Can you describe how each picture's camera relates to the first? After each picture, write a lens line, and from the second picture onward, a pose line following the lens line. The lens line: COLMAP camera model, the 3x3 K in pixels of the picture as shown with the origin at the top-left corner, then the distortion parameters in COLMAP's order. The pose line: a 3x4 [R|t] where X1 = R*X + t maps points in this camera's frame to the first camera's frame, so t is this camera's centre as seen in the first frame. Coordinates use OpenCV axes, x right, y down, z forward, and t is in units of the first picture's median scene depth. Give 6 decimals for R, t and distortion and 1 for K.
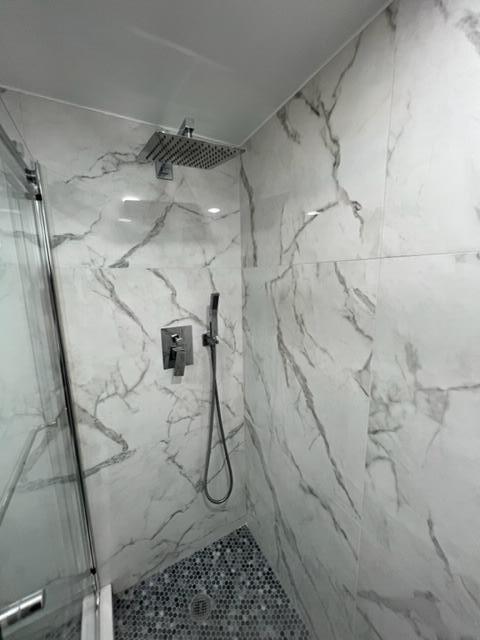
lens RADIAL K [[255.2, 0, 238.7], [0, 255.2, 320.9], [0, 0, 1]] dist [-0.000952, 0.000040]
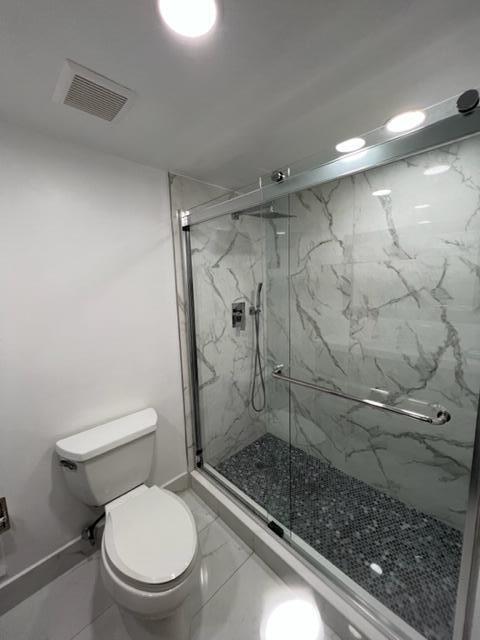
lens RADIAL K [[255.2, 0, 238.2], [0, 255.2, 321.1], [0, 0, 1]] dist [-0.000952, 0.000040]
pose [[0.964520, -0.047492, 0.259703, -0.784633], [0.054477, 0.998319, -0.019763, 0.204324], [-0.258327, 0.033209, 0.965486, -0.738232]]
